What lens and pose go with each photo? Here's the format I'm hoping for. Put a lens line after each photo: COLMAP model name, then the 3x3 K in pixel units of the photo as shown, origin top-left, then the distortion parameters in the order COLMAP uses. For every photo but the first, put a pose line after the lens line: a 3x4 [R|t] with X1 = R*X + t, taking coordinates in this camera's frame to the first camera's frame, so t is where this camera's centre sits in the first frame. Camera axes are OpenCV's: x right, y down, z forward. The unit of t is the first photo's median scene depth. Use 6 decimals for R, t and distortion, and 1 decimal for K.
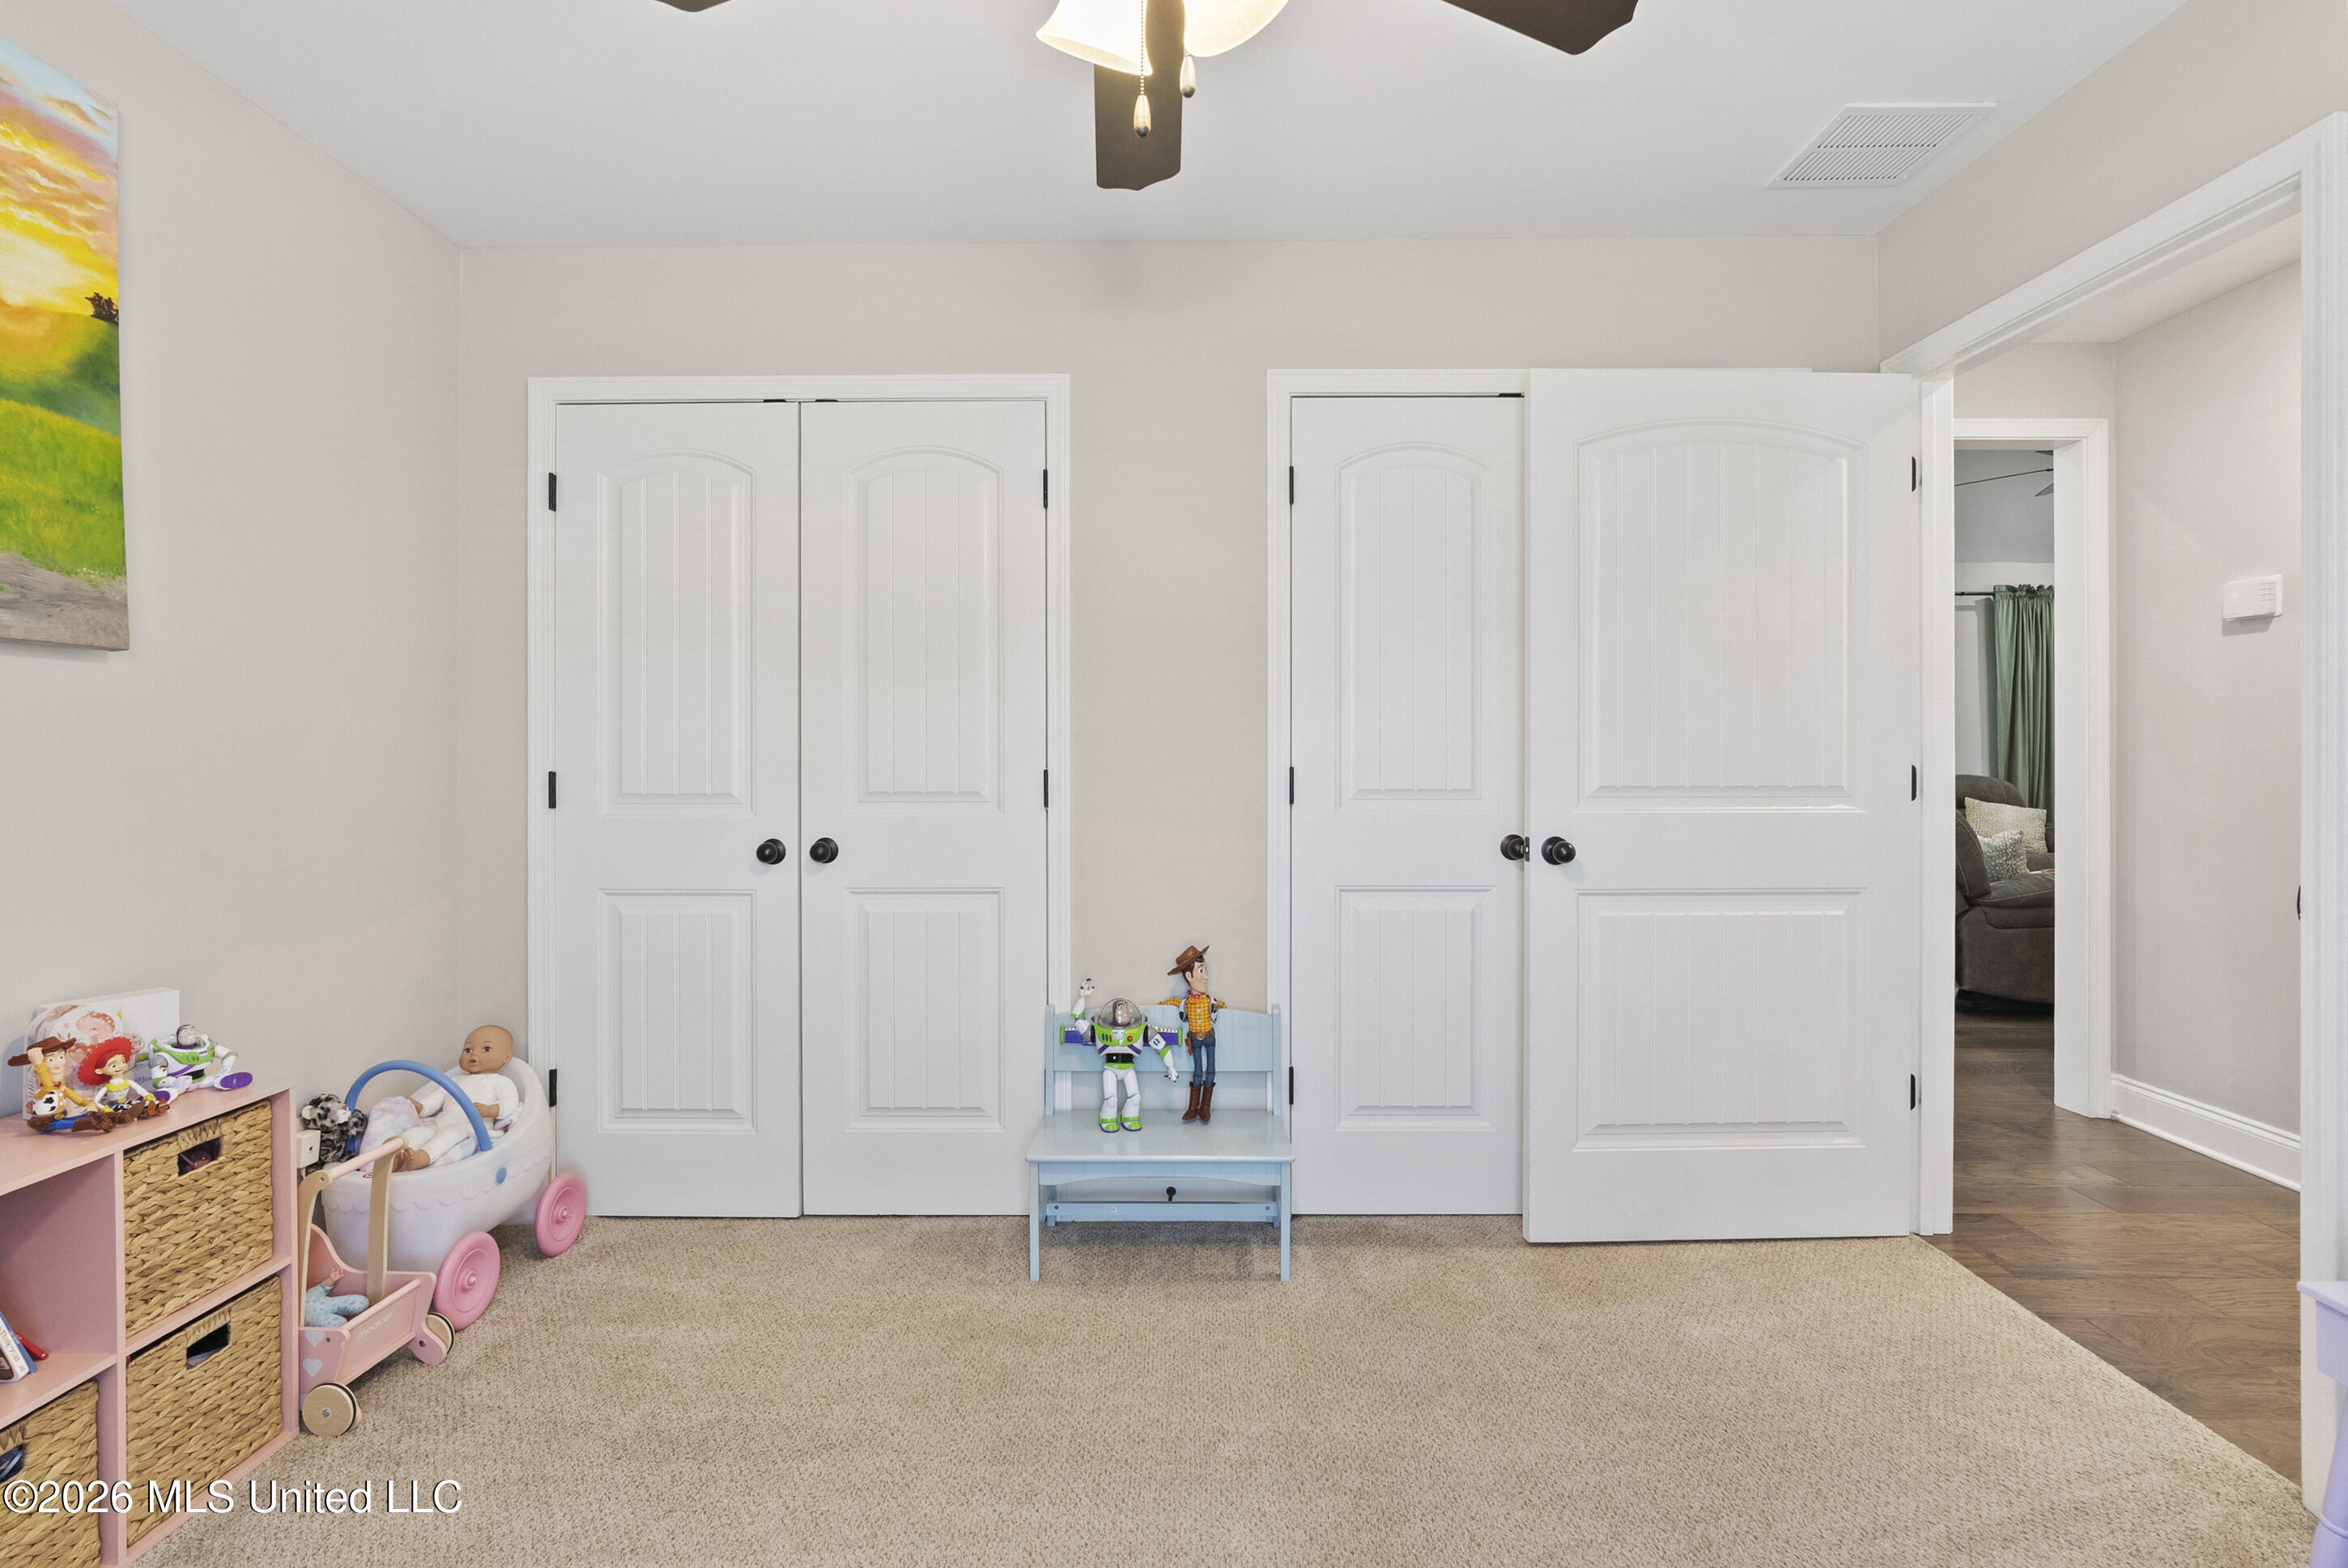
lens RADIAL K [[1070.3, 0, 1165.9], [0, 1070.3, 738.0], [0, 0, 1]] dist [-0.011214, 0.001106]
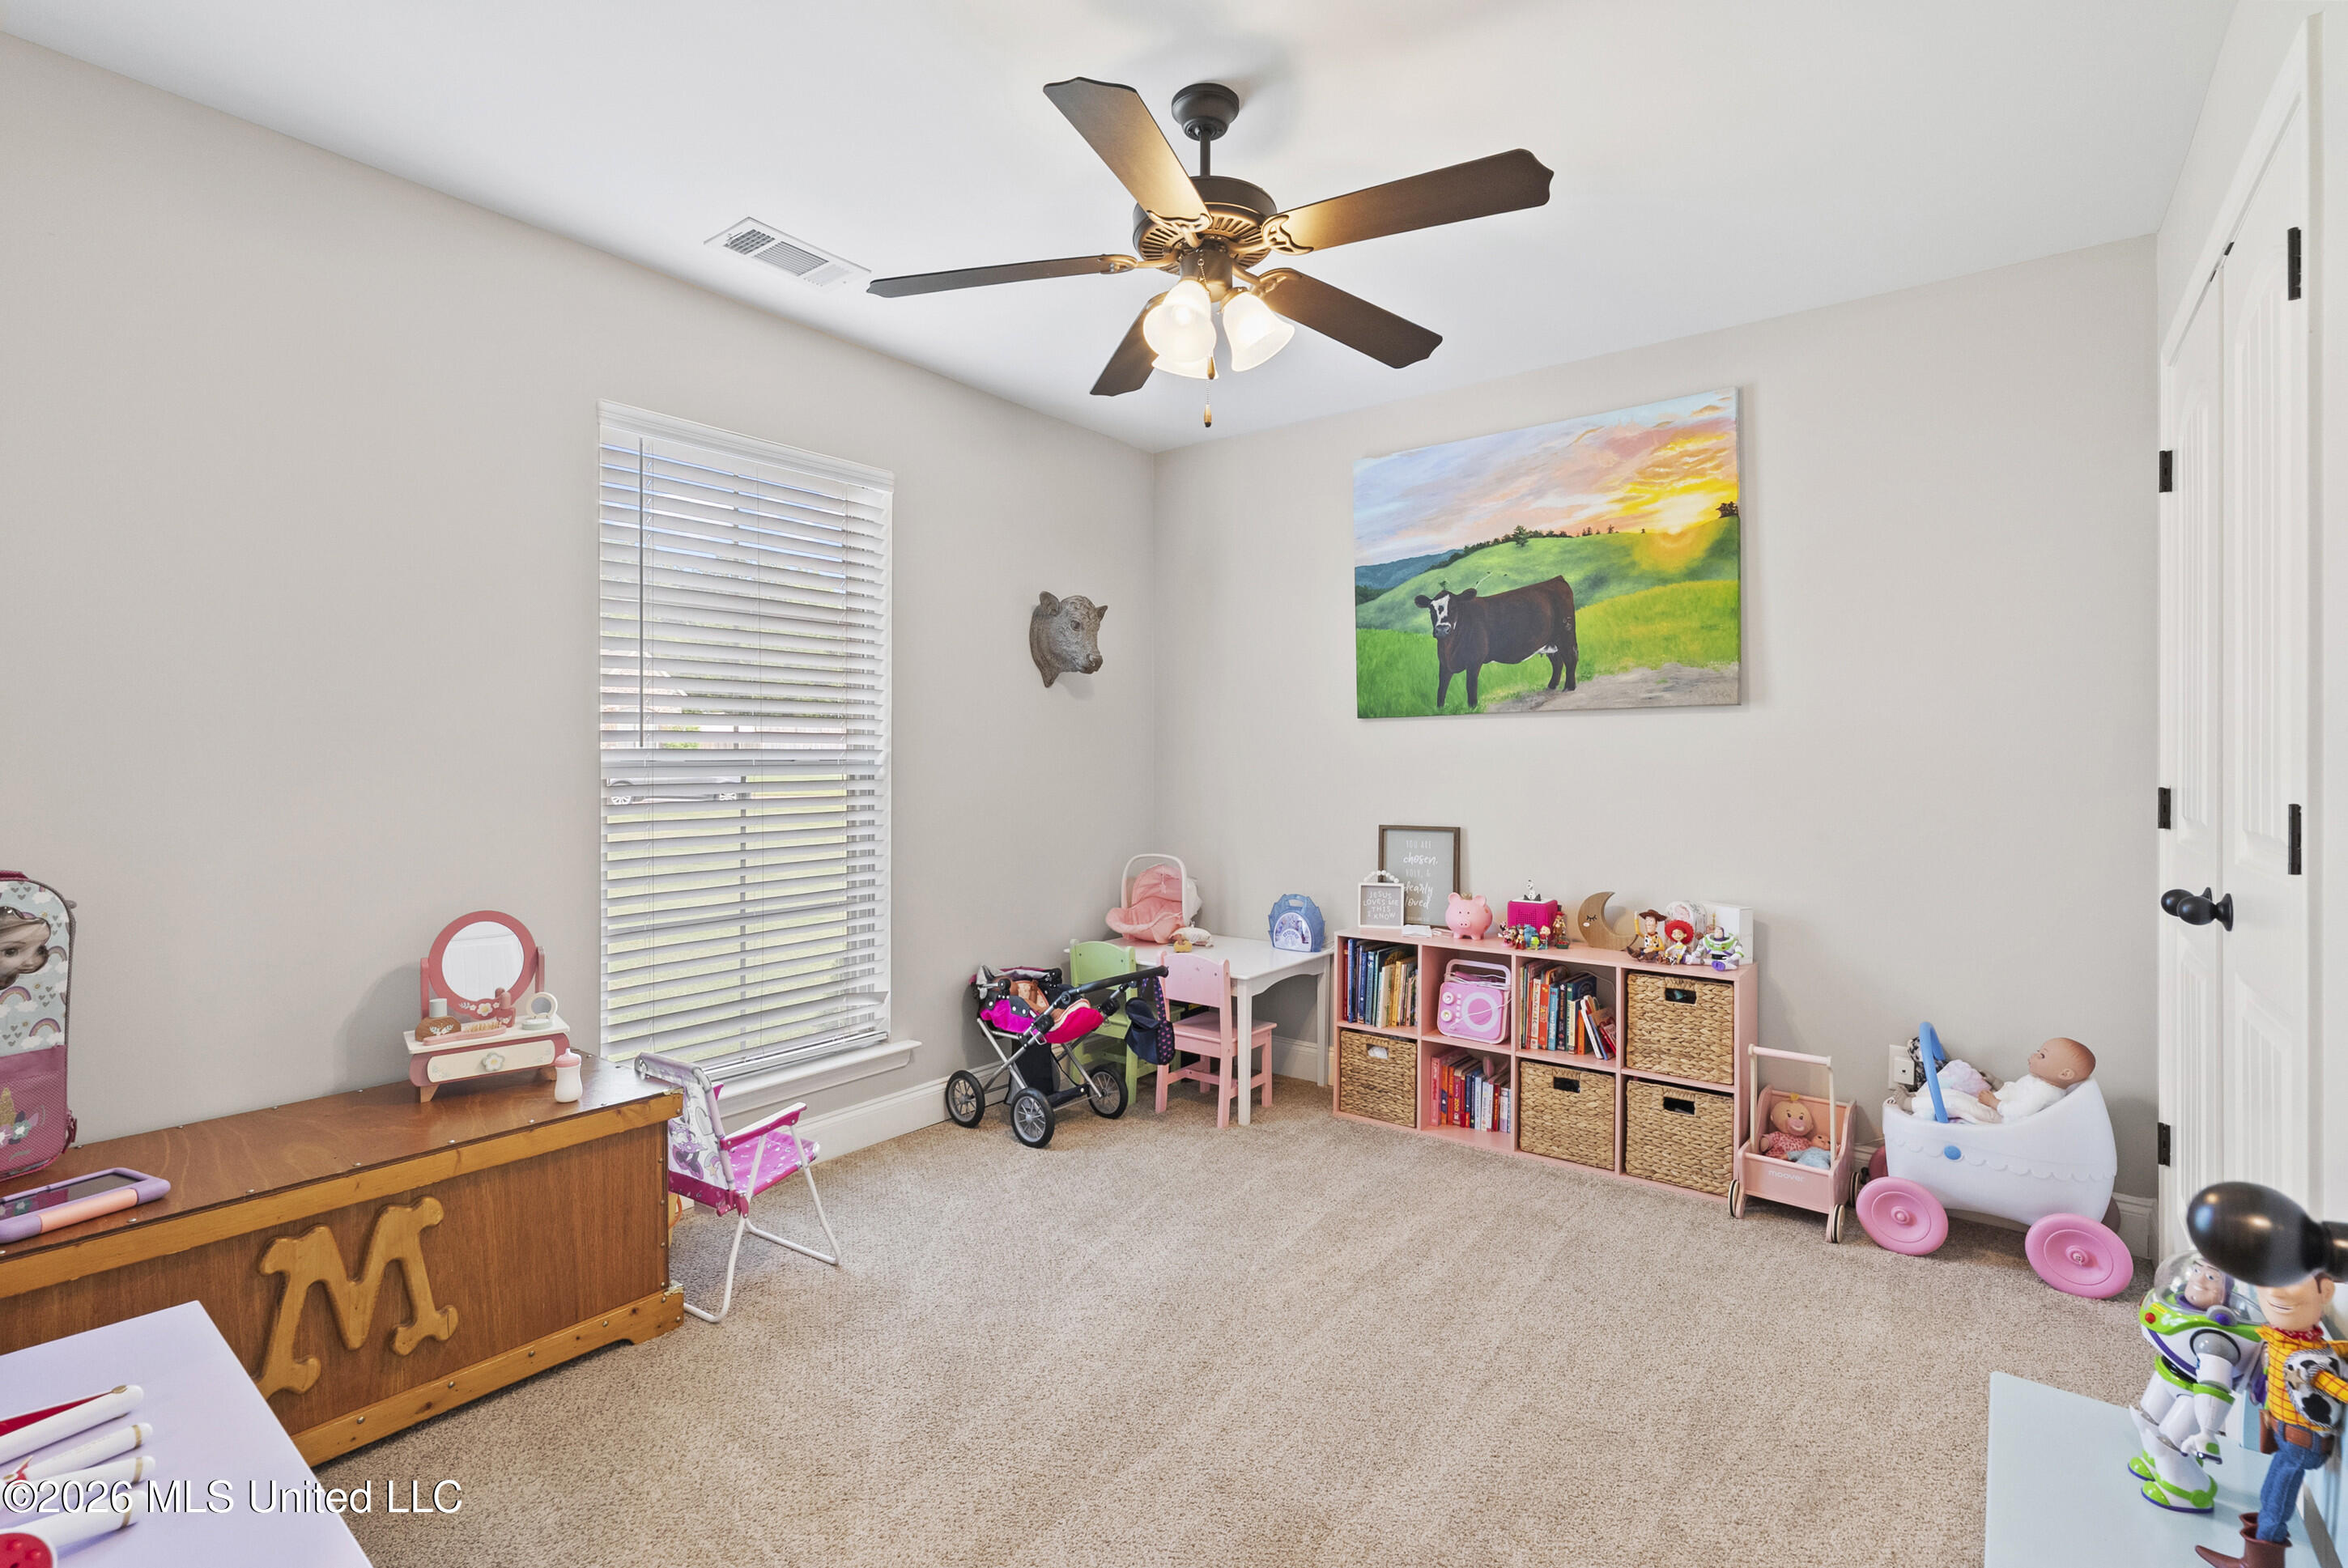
lens RADIAL K [[1070.3, 0, 1172.4], [0, 1070.3, 768.9], [0, 0, 1]] dist [-0.011214, 0.001106]
pose [[-0.590426, 0.002524, -0.807088, 0.983809], [0.002790, 0.999996, 0.001087, 0.016168], [0.807087, -0.001610, -0.590431, 1.340078]]
